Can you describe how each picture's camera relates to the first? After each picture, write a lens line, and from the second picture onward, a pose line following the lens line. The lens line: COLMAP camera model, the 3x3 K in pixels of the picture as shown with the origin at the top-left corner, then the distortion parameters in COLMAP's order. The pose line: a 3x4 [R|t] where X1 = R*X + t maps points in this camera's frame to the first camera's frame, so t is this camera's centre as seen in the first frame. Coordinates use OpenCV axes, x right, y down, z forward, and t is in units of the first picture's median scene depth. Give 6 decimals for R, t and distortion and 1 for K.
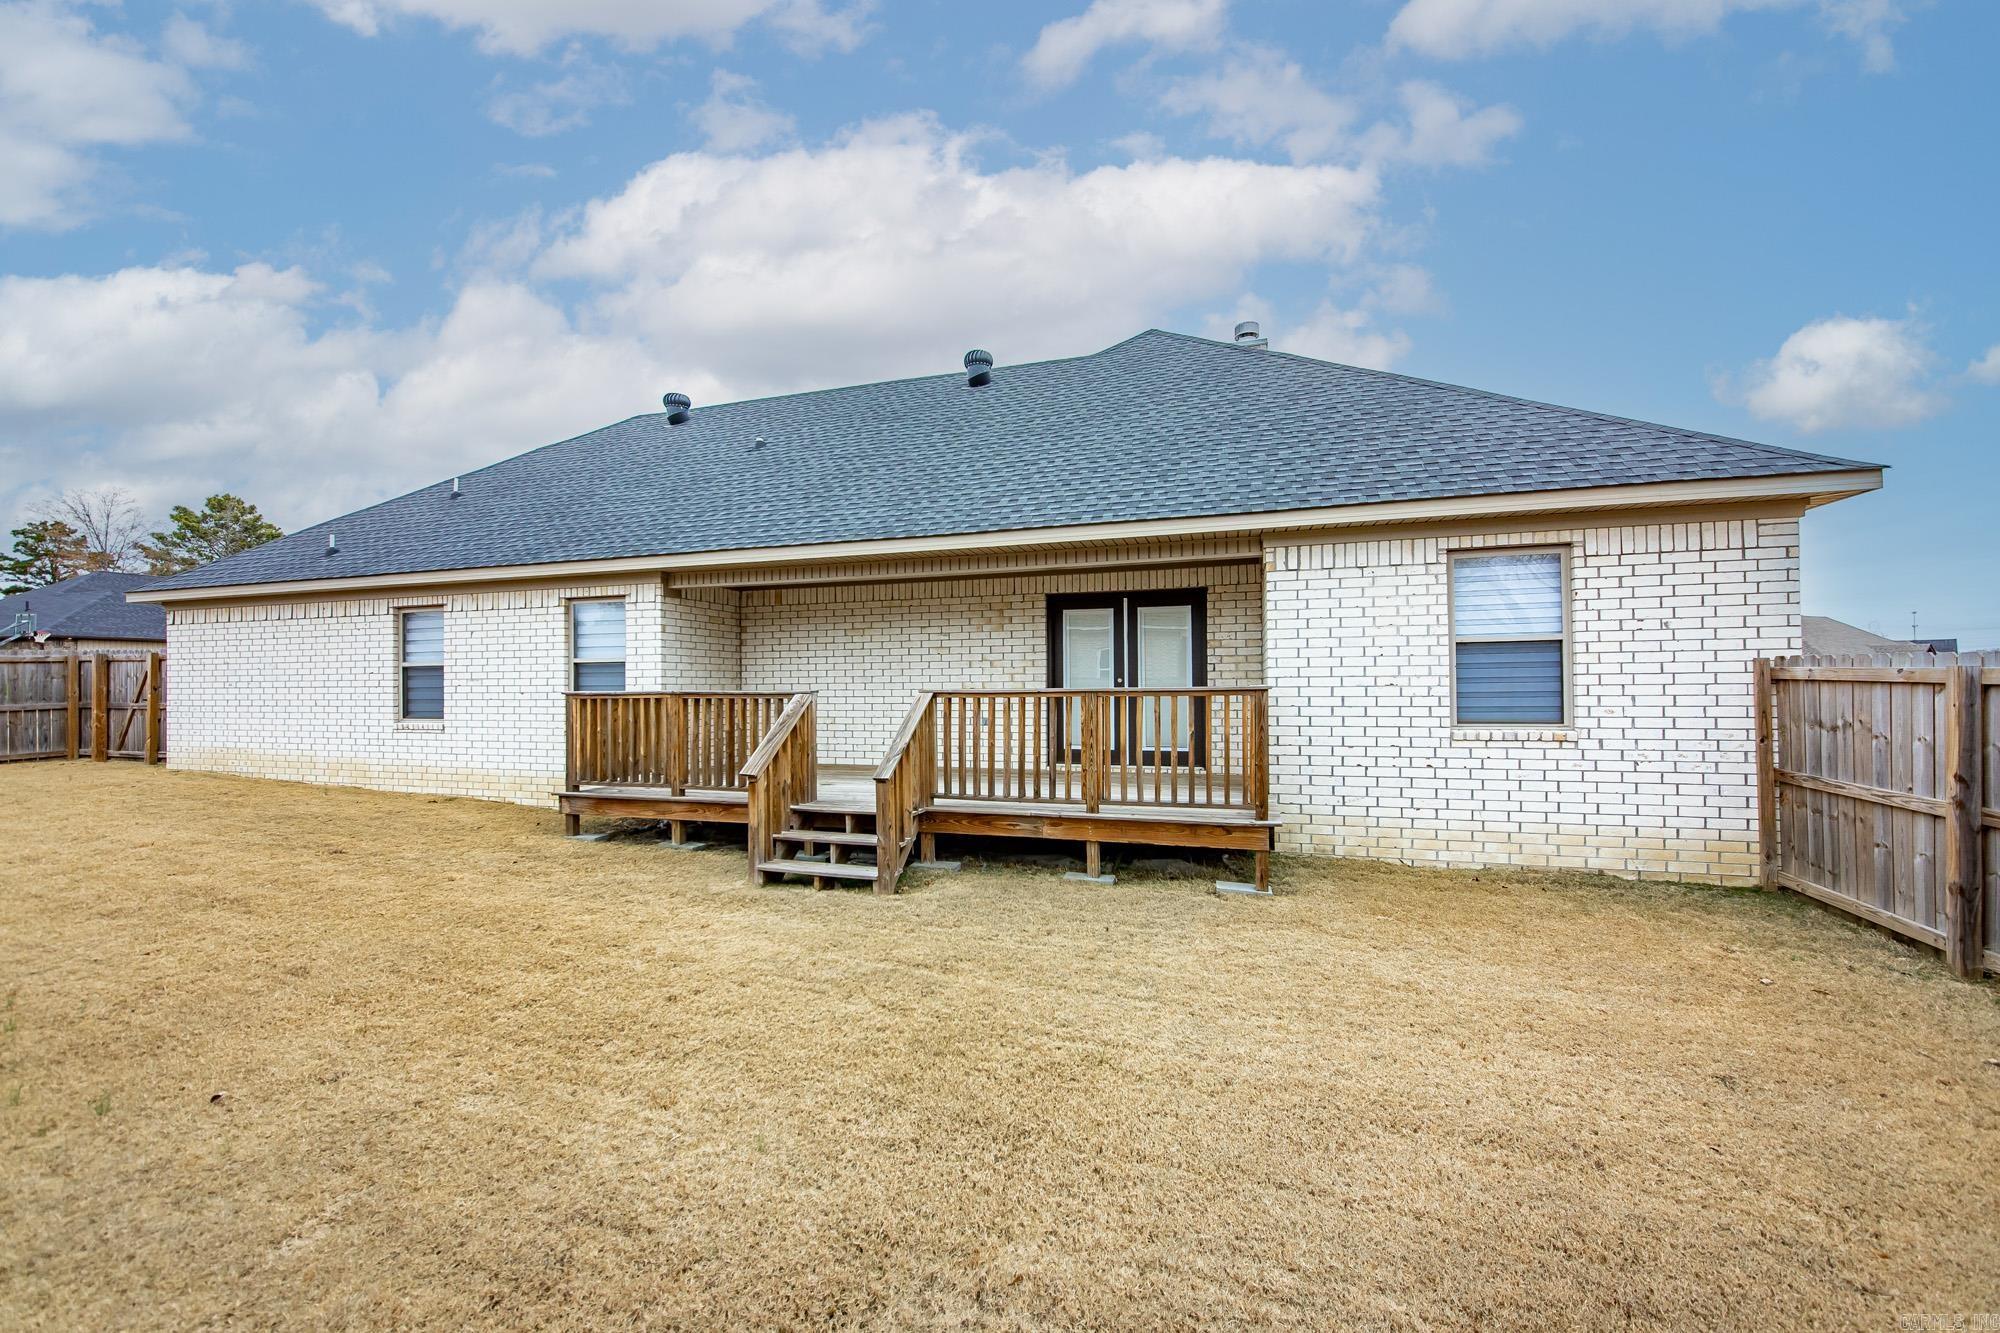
lens RADIAL K [[796.0, 0, 992.3], [0, 796.0, 669.5], [0, 0, 1]] dist [0.000929, 0.000015]
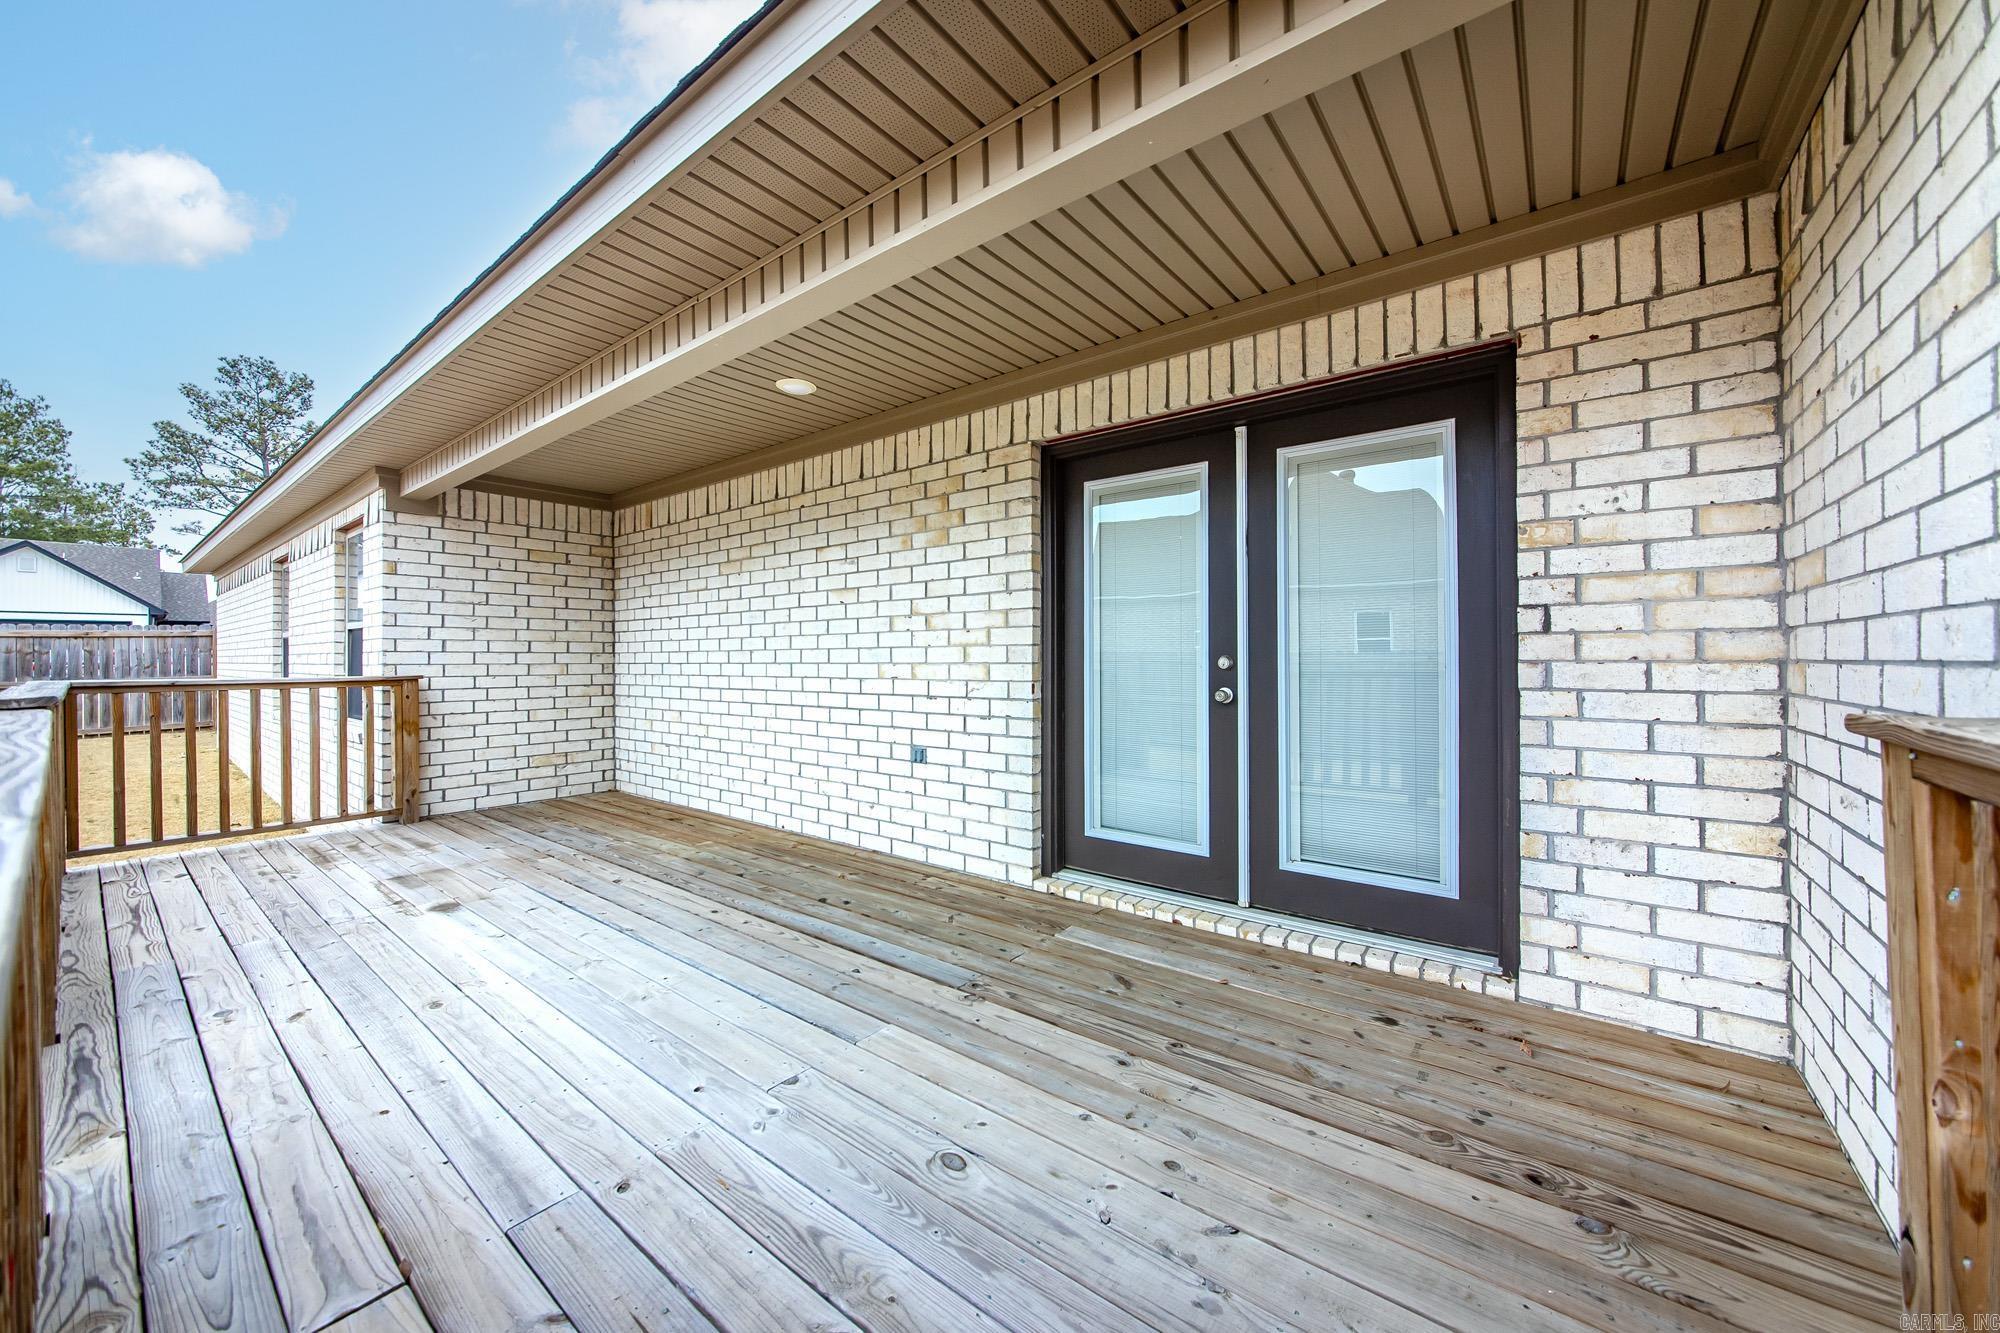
lens RADIAL K [[736.1, 0, 994.6], [0, 736.1, 650.0], [0, 0, 1]] dist [-0.007382, 0.000722]
pose [[0.943079, 0.000477, -0.332568, 0.171286], [0.001980, 0.999973, 0.007047, 0.005486], [0.332562, -0.007304, 0.943053, 0.653412]]
